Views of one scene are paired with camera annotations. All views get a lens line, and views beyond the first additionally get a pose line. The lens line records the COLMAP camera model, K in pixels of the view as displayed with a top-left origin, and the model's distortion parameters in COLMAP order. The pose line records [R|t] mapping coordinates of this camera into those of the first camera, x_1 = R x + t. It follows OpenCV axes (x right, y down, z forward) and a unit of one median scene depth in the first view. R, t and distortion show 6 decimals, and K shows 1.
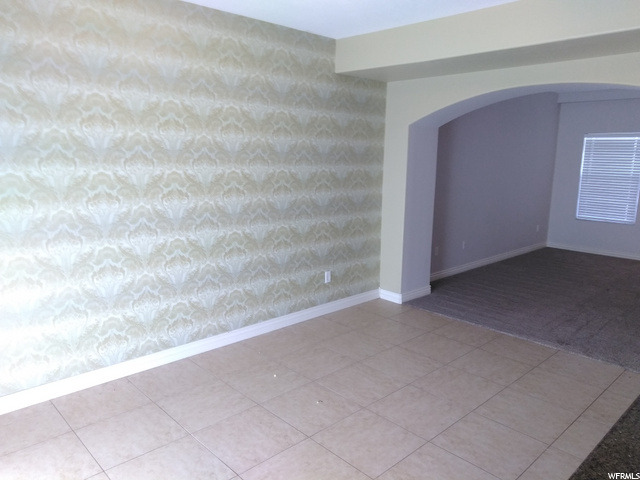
lens RADIAL K [[471.7, 0, 320.0], [0, 471.7, 240.0], [0, 0, 1]] dist [0.006329, 0.002714]
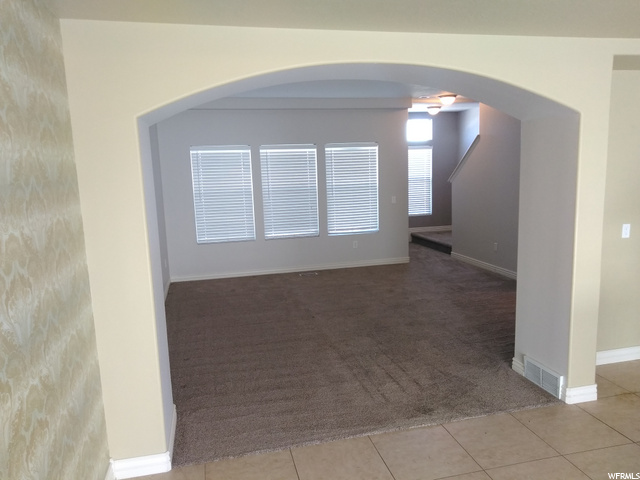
lens RADIAL K [[471.7, 0, 320.0], [0, 471.7, 240.0], [0, 0, 1]] dist [0.006329, 0.002714]
pose [[0.492493, -0.160157, 0.855453, -0.145555], [0.192394, 0.978639, 0.072456, -0.114986], [-0.848784, 0.128900, 0.512786, 0.589166]]
